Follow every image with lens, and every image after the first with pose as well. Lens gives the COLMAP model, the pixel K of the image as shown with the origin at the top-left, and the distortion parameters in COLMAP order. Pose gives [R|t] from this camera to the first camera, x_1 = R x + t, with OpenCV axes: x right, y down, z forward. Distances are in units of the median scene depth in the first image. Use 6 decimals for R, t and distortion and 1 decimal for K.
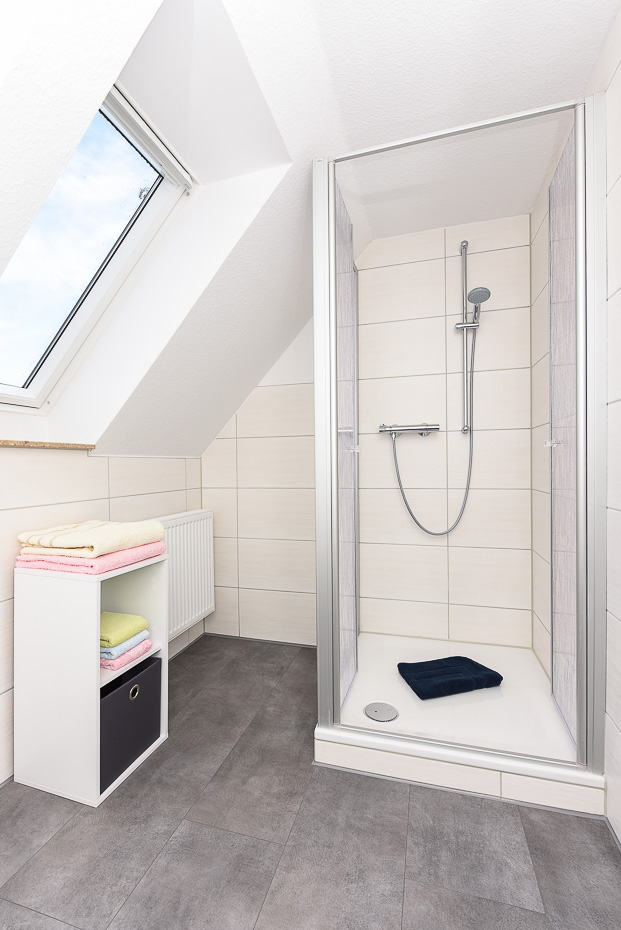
lens RADIAL K [[415.1, 0, 309.7], [0, 415.1, 468.2], [0, 0, 1]] dist [-0.002179, -0.000880]
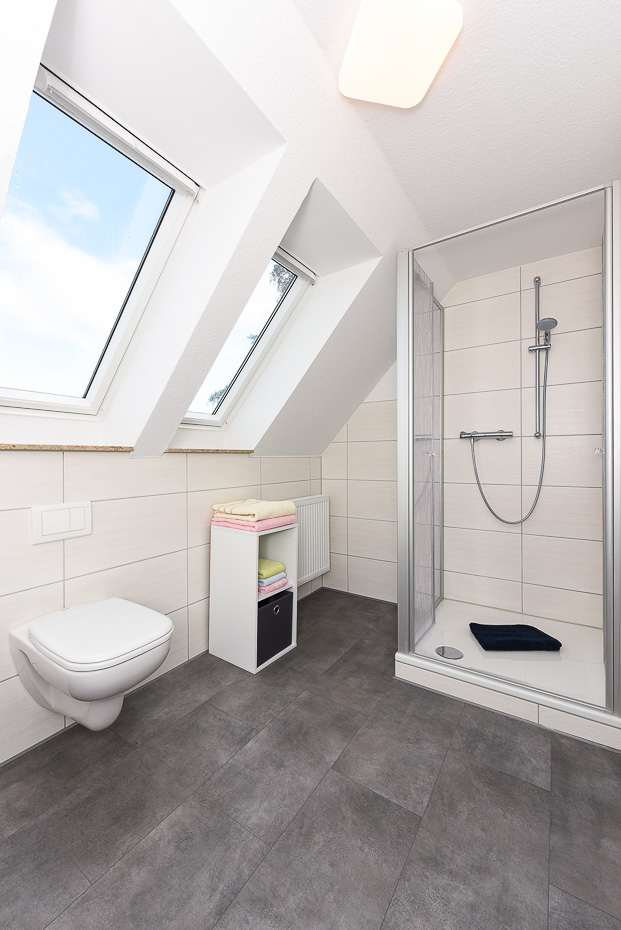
lens RADIAL K [[379.6, 0, 310.5], [0, 379.6, 465.0], [0, 0, 1]] dist [0.000919, -0.000662]
pose [[0.957008, 0.014529, -0.289696, 0.102369], [-0.010232, 0.999814, 0.016342, -0.028635], [0.289879, -0.012675, 0.956979, -0.313521]]
